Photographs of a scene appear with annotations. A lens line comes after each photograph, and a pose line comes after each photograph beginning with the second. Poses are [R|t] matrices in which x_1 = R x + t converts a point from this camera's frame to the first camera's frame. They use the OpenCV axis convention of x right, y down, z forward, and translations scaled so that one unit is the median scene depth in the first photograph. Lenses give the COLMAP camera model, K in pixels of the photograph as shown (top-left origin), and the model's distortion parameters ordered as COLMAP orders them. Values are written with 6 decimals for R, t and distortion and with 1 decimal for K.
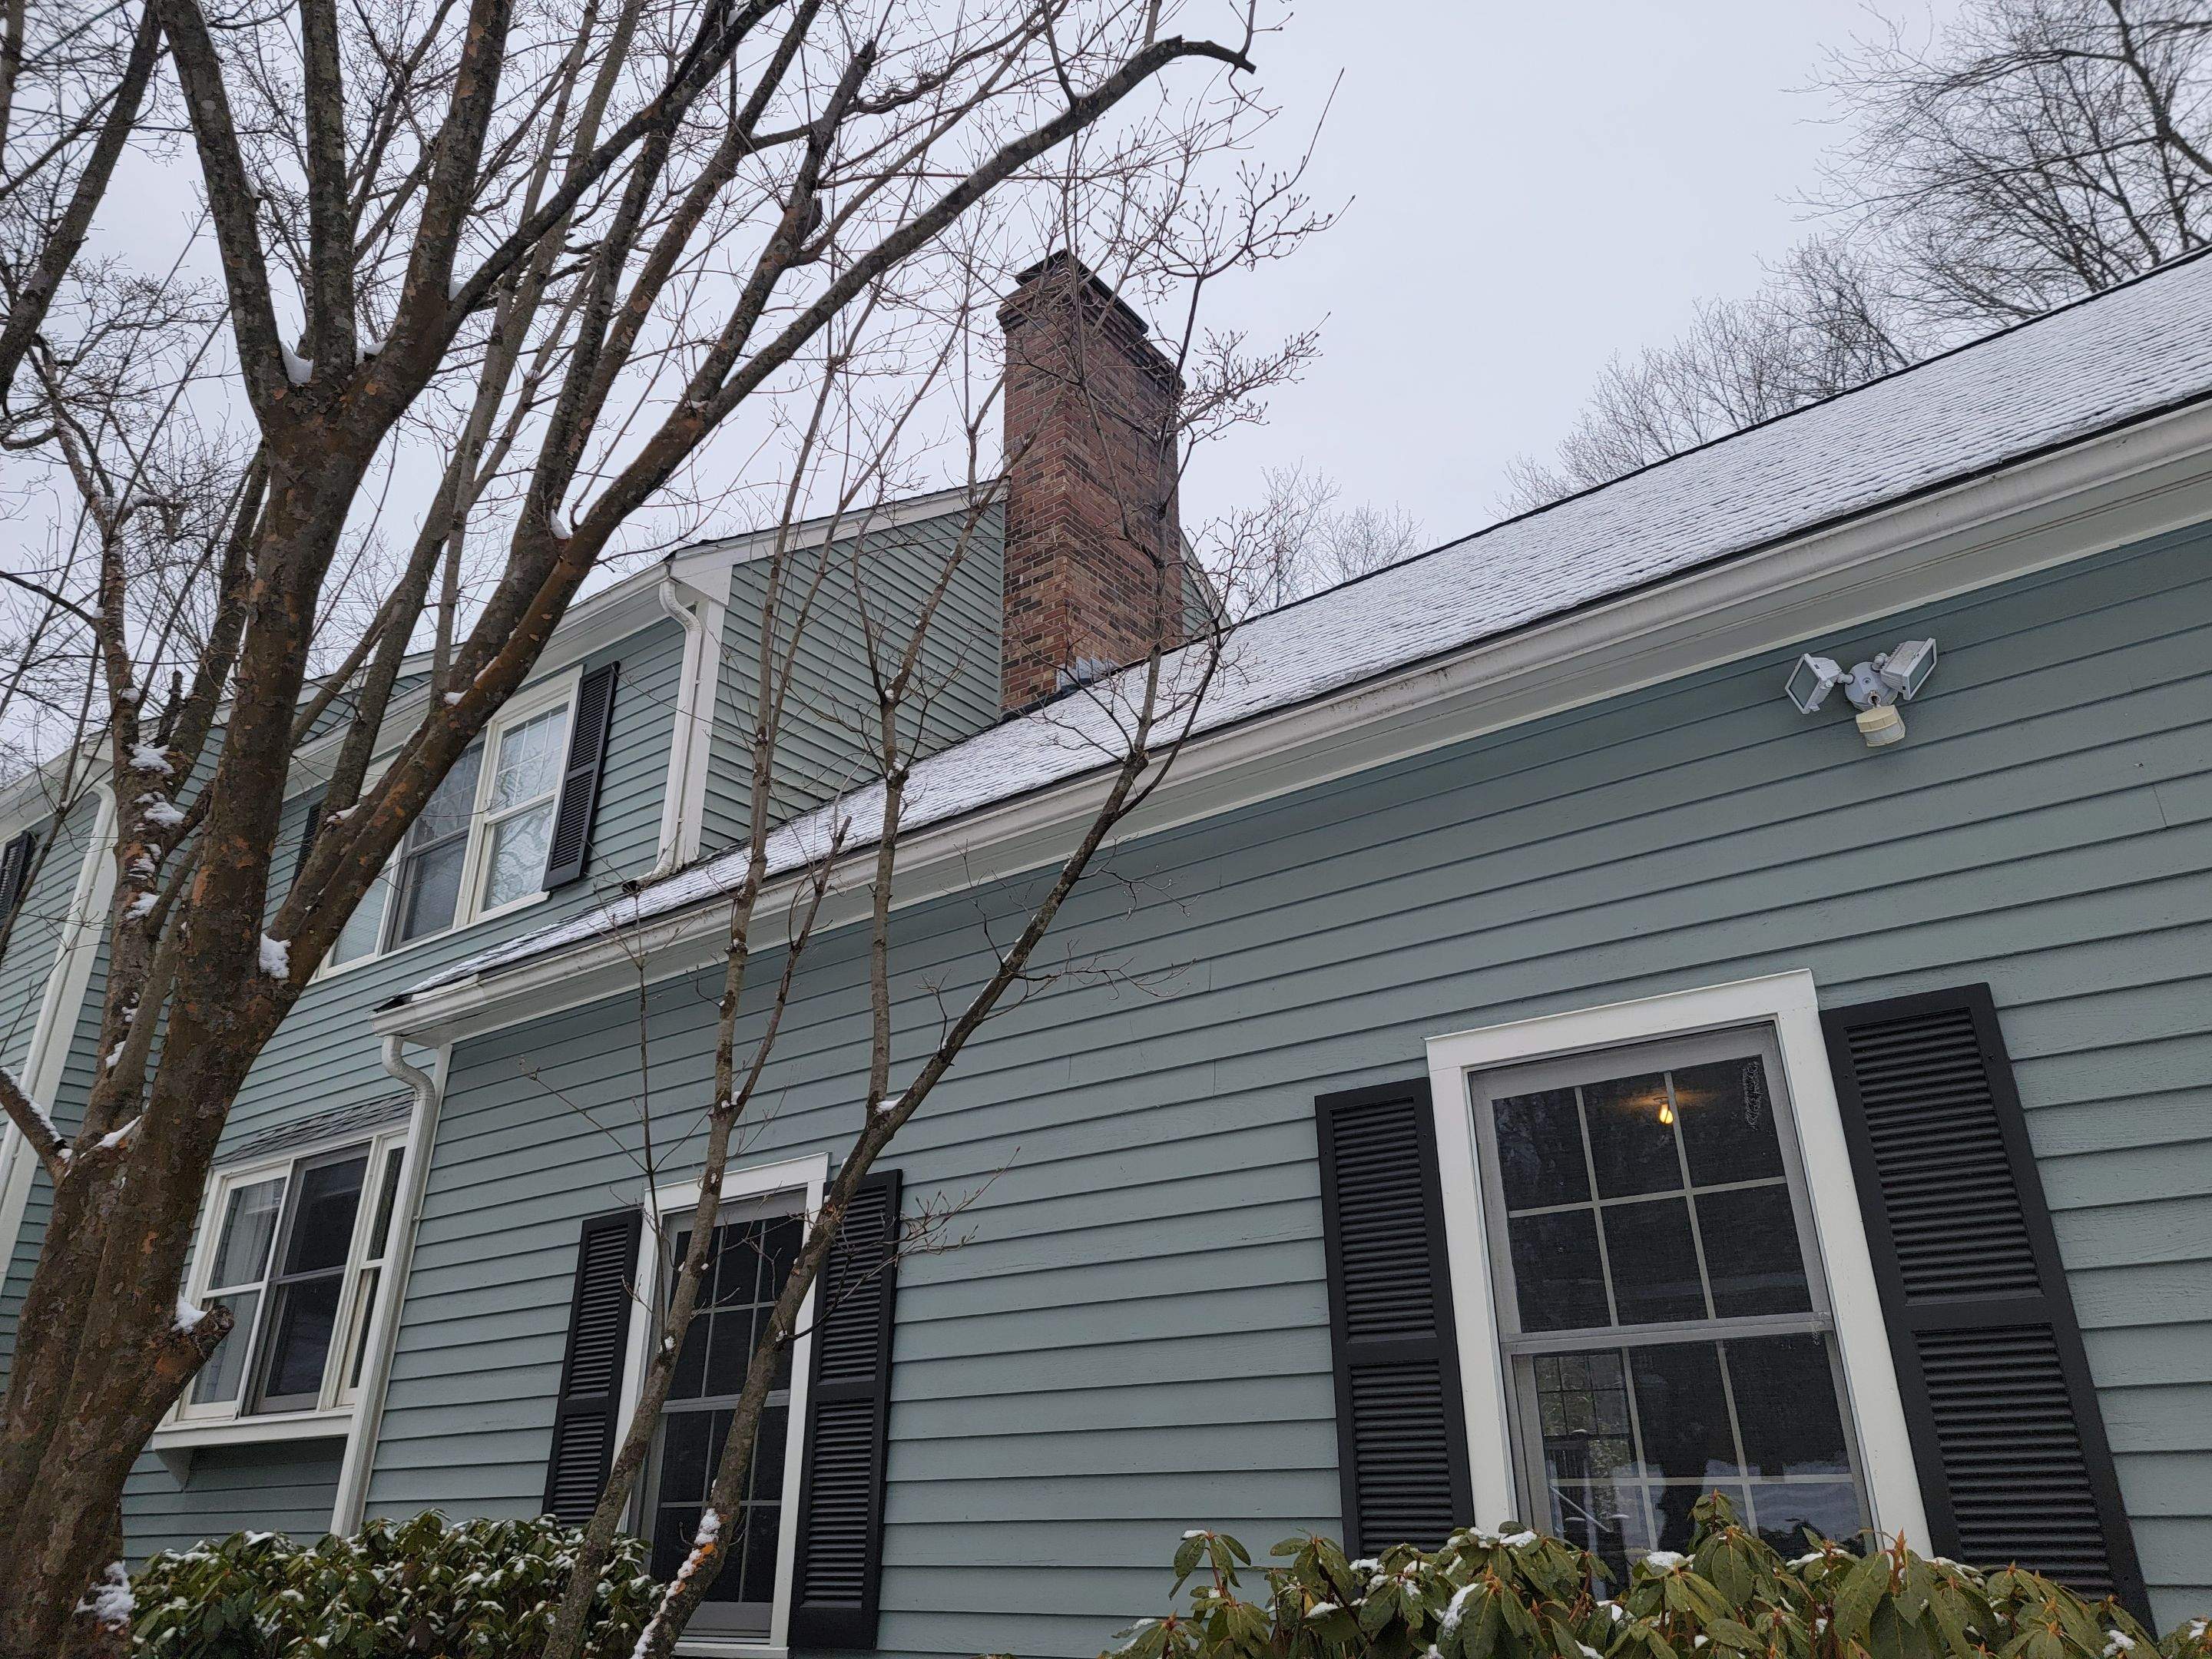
lens RADIAL K [[1533.5, 0, 1117.3], [0, 1533.5, 811.6], [0, 0, 1]] dist [0.063322, -0.022577]
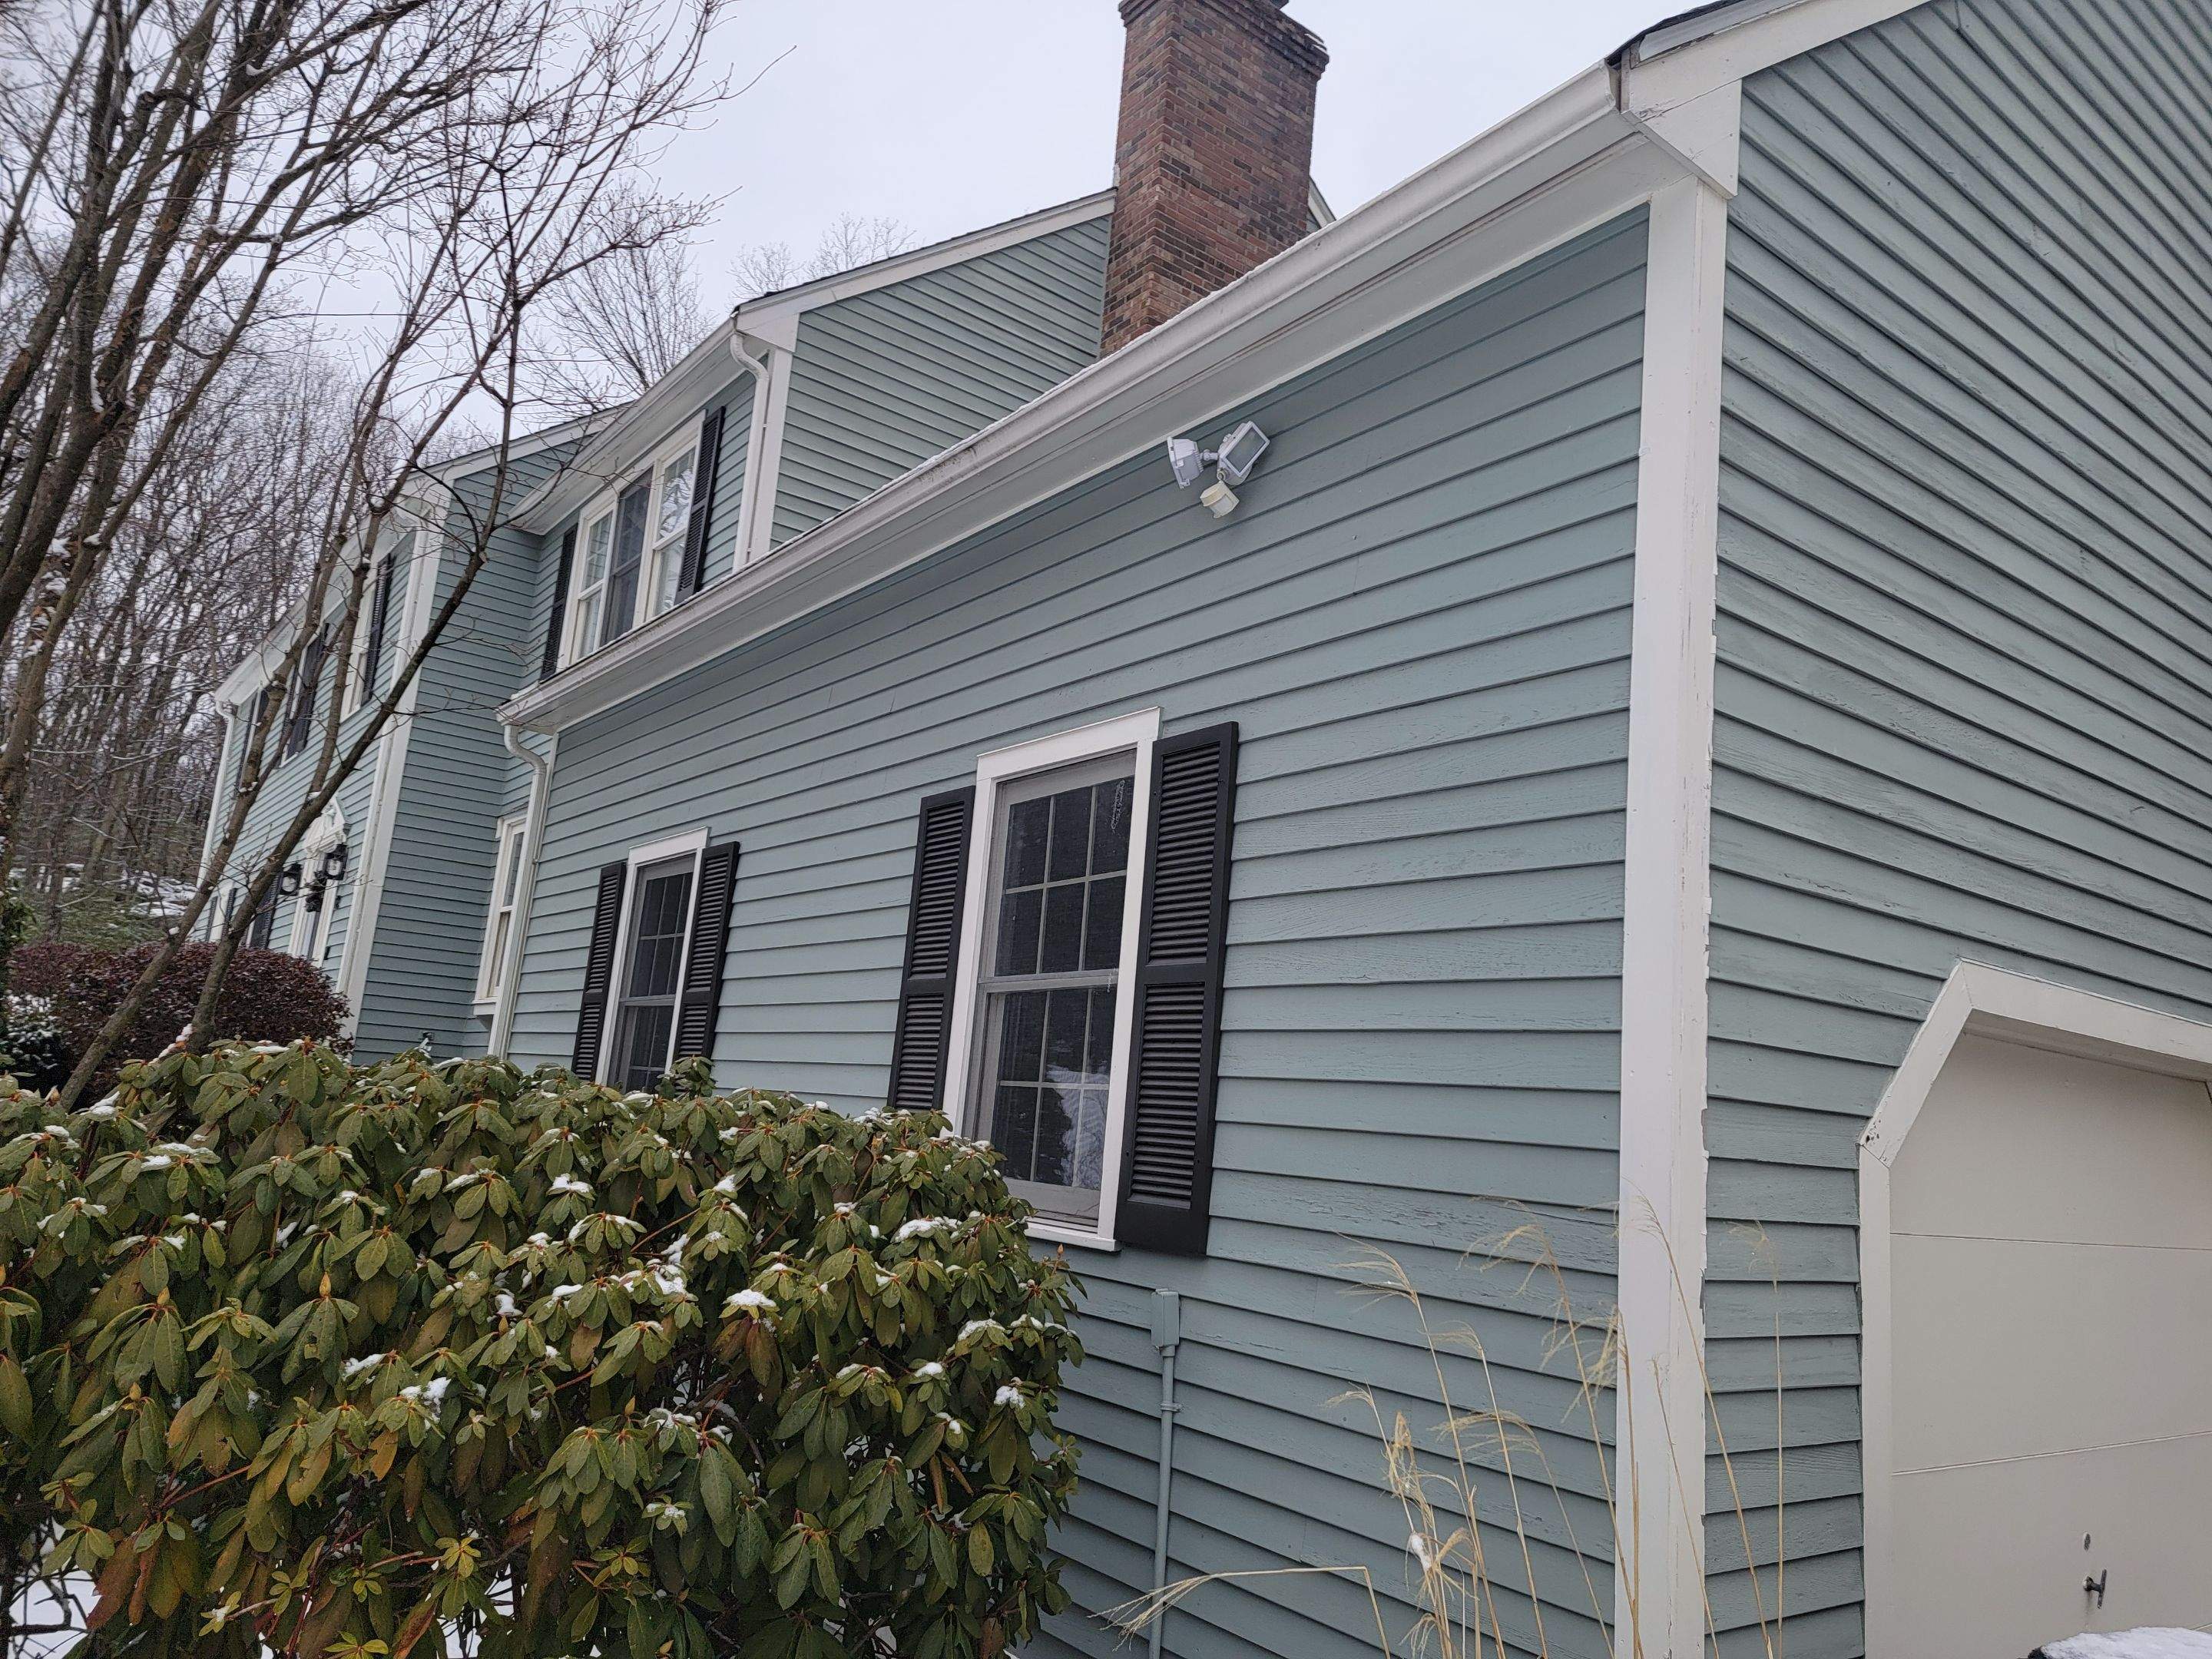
lens RADIAL K [[1533.5, 0, 1104.9], [0, 1533.5, 847.4], [0, 0, 1]] dist [0.063322, -0.022577]
pose [[0.953344, 0.042296, -0.298907, 0.665900], [0.025791, 0.975105, 0.220239, -0.049388], [0.300781, -0.217673, 0.928520, -0.133912]]
